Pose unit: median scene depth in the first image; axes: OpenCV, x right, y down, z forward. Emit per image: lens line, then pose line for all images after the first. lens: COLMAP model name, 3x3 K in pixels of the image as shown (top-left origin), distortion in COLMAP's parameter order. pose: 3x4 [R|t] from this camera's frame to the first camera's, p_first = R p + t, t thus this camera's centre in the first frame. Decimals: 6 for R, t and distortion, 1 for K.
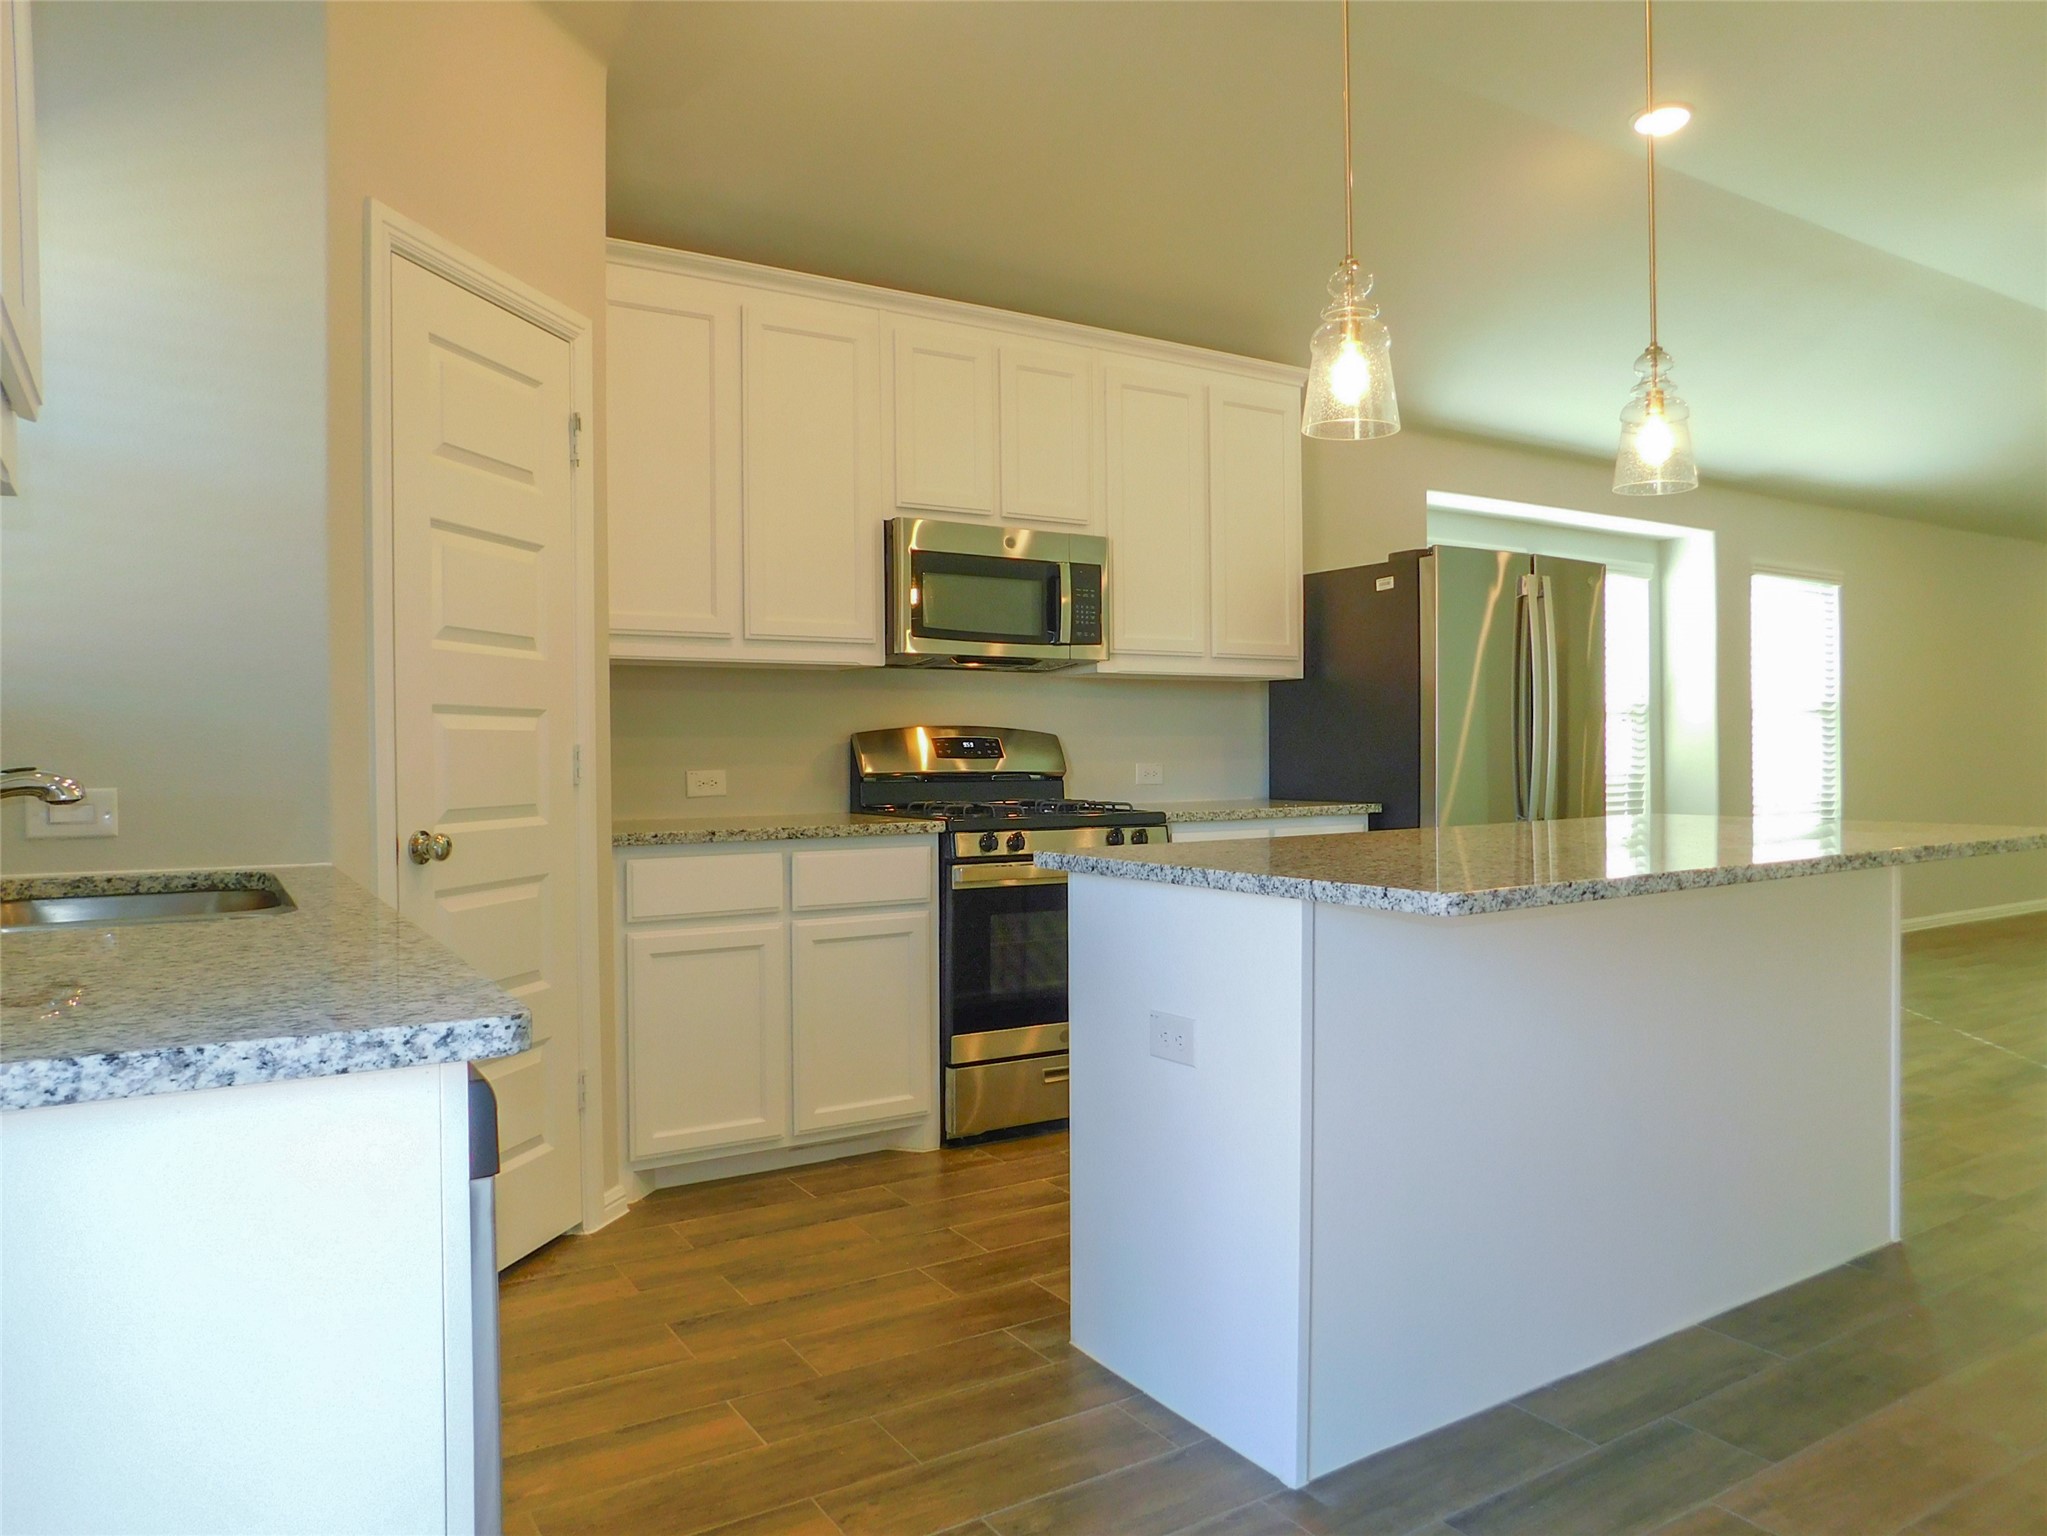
lens RADIAL K [[1371.6, 0, 1025.9], [0, 1371.6, 764.1], [0, 0, 1]] dist [-0.072398, 0.055750]
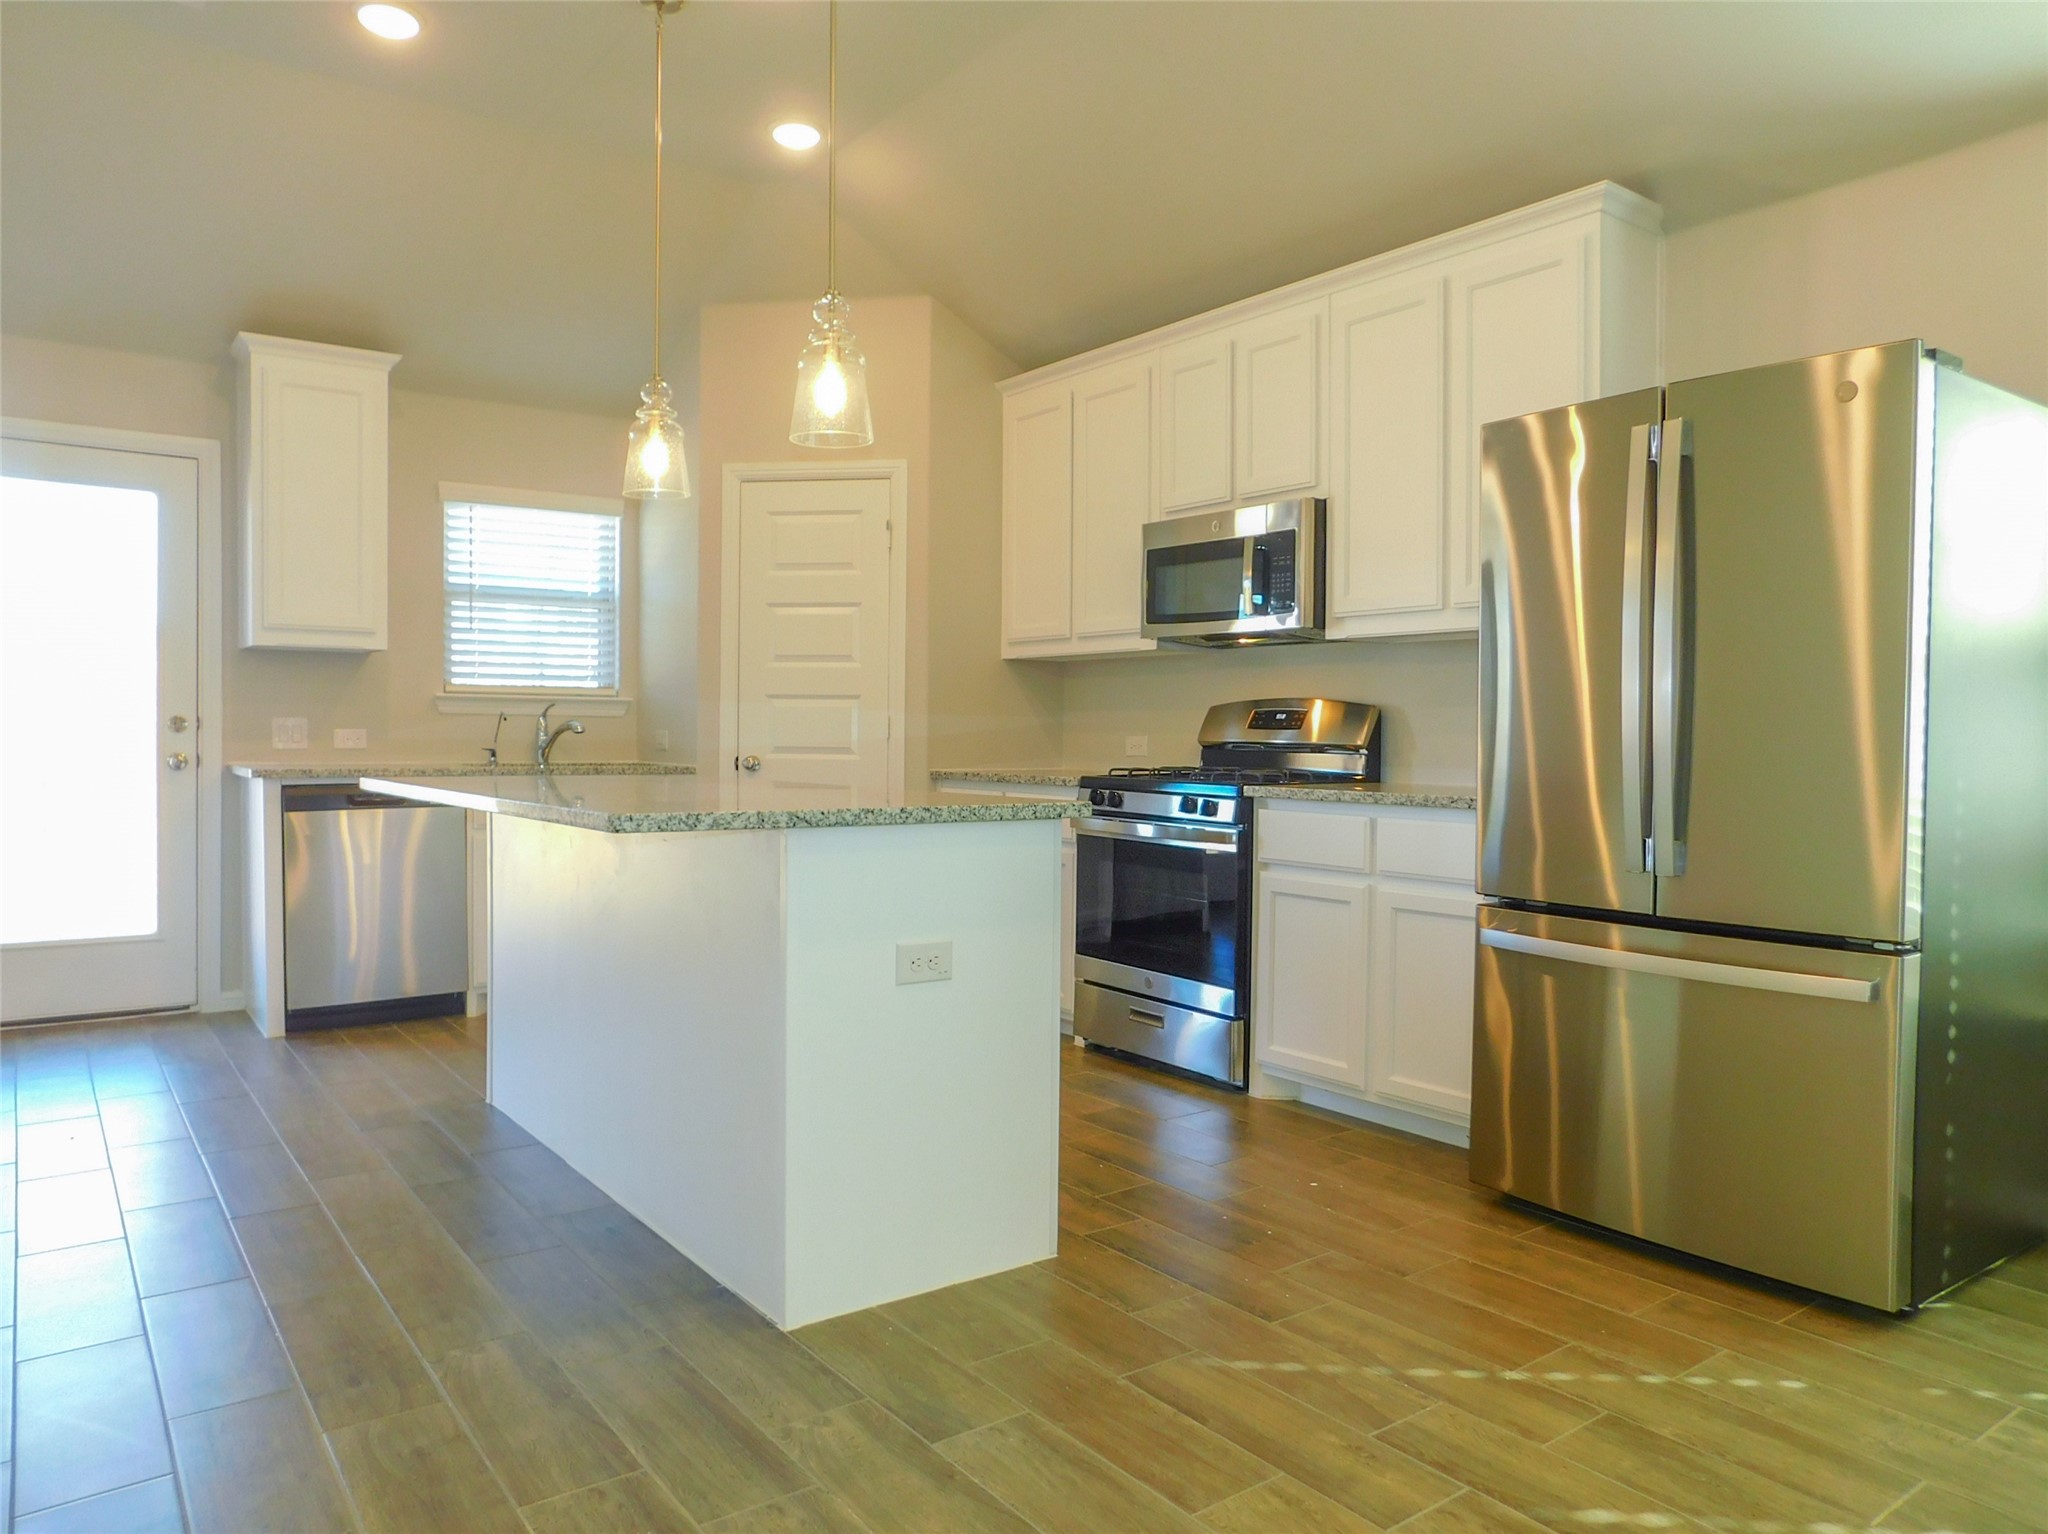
lens RADIAL K [[1372.3, 0, 1026.4], [0, 1372.3, 763.1], [0, 0, 1]] dist [-0.072398, 0.055750]
pose [[0.087487, 0.030681, -0.995693, 0.996928], [-0.020214, 0.999374, 0.029018, -0.005171], [0.995961, 0.017588, 0.088052, 0.731362]]
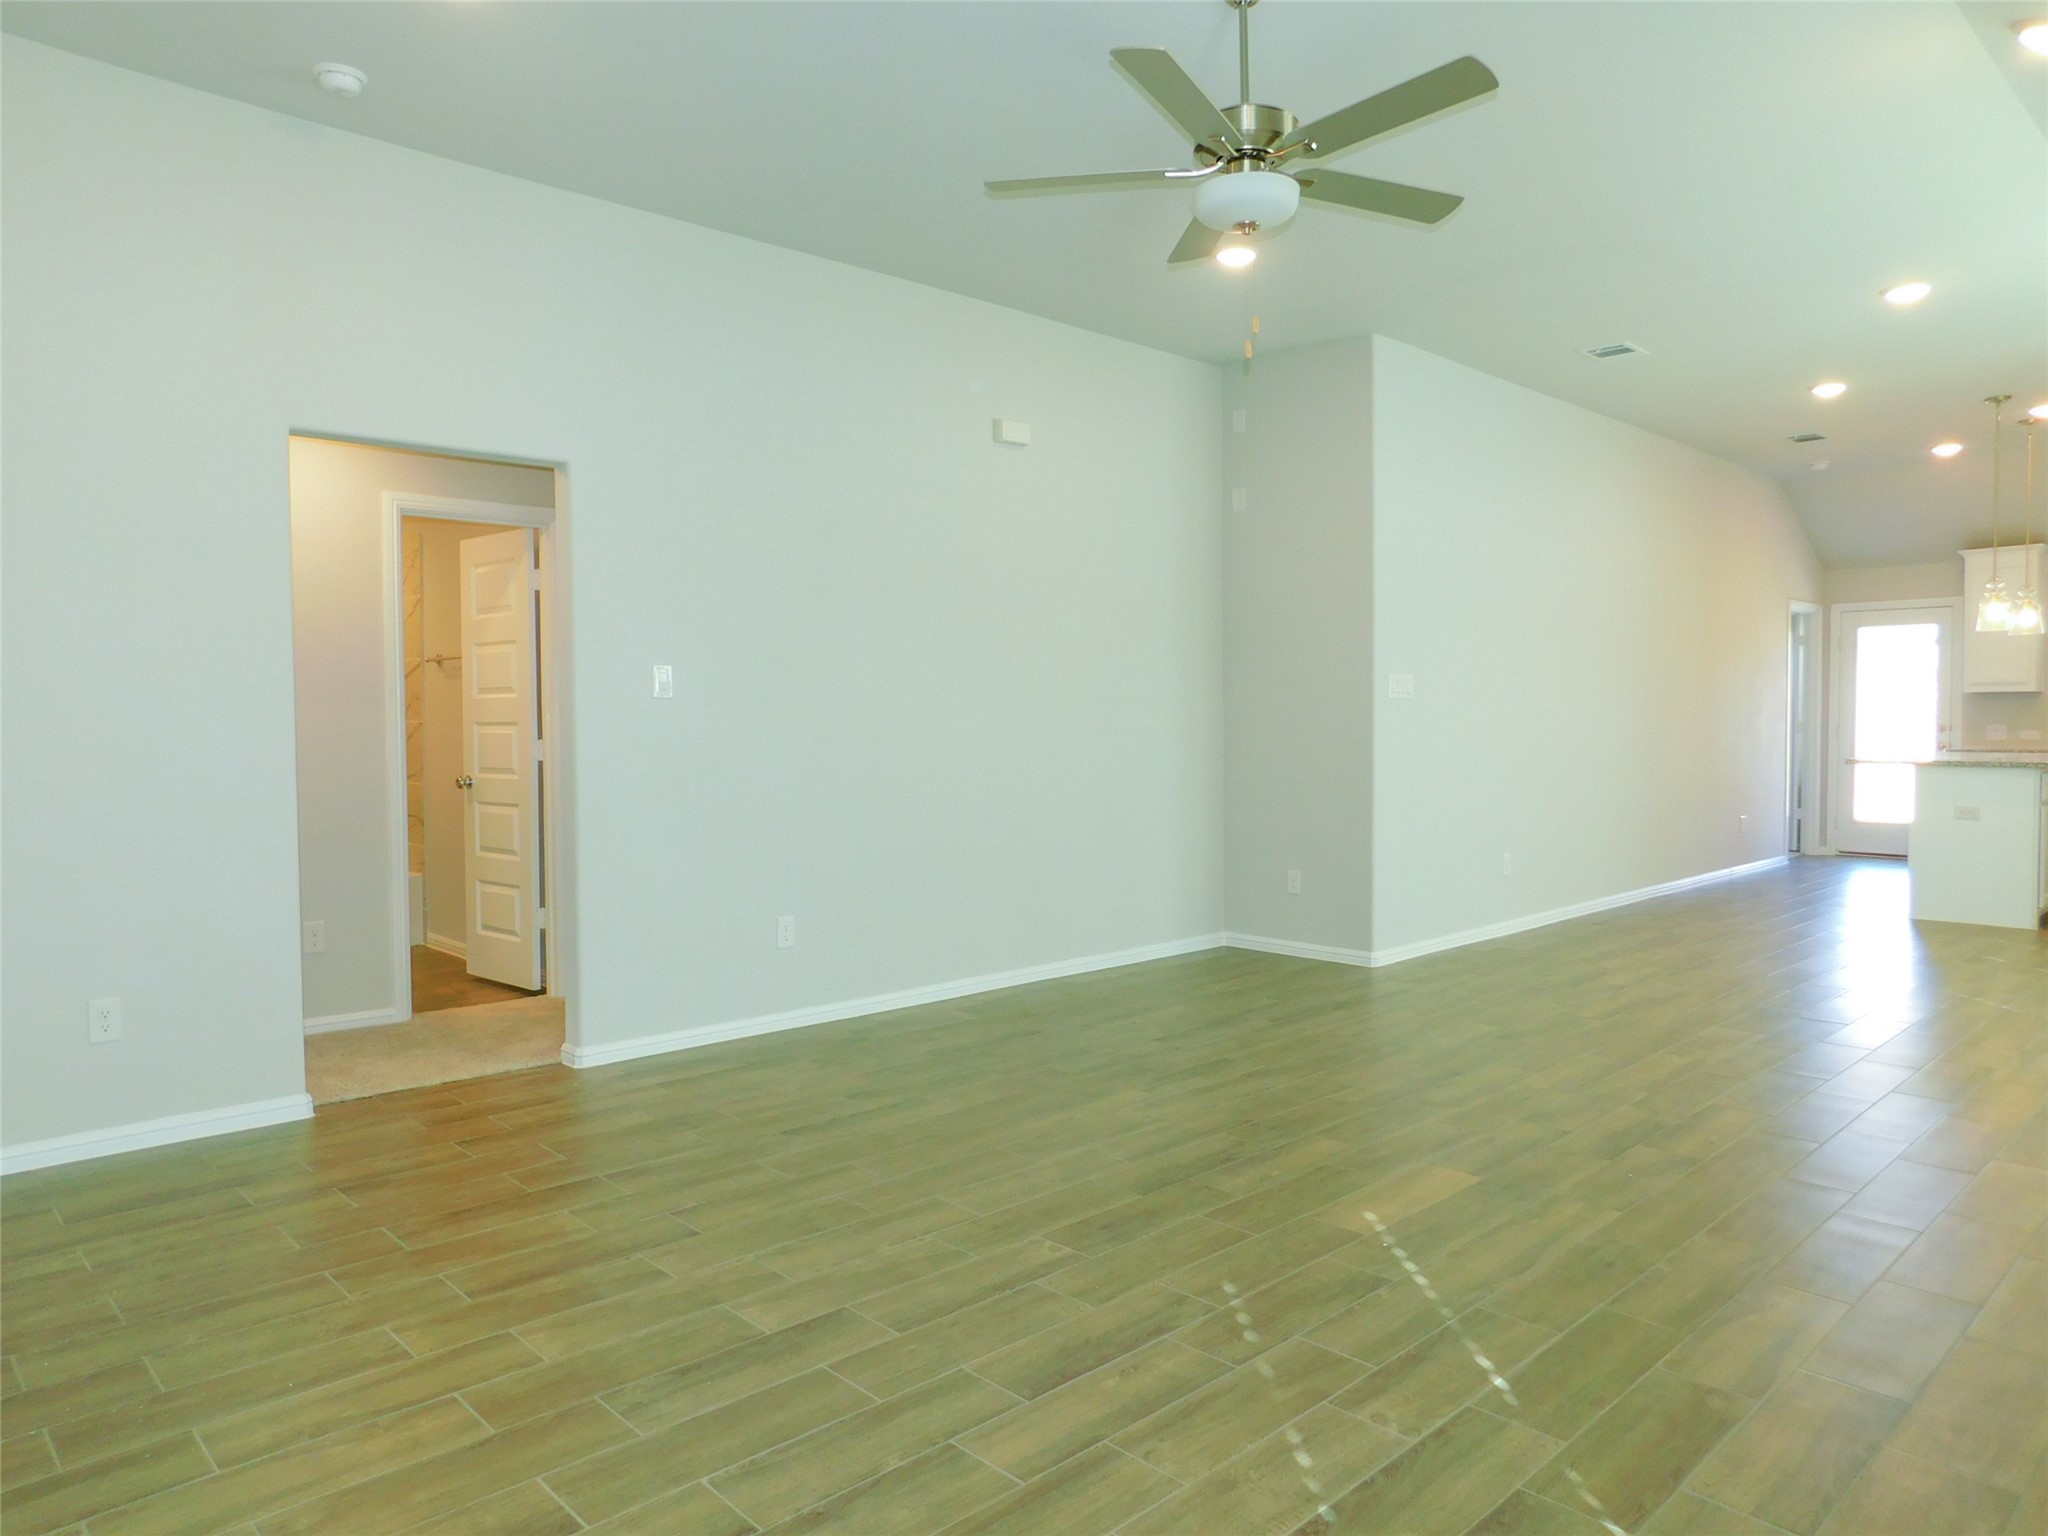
lens RADIAL K [[1346.0, 0, 1034.8], [0, 1346.0, 768.9], [0, 0, 1]] dist [-0.068169, 0.063322]
pose [[-0.978882, 0.022442, -0.203192, 1.951299], [0.012343, 0.998631, 0.050833, -0.061638], [0.204055, 0.047252, -0.977818, 2.176519]]
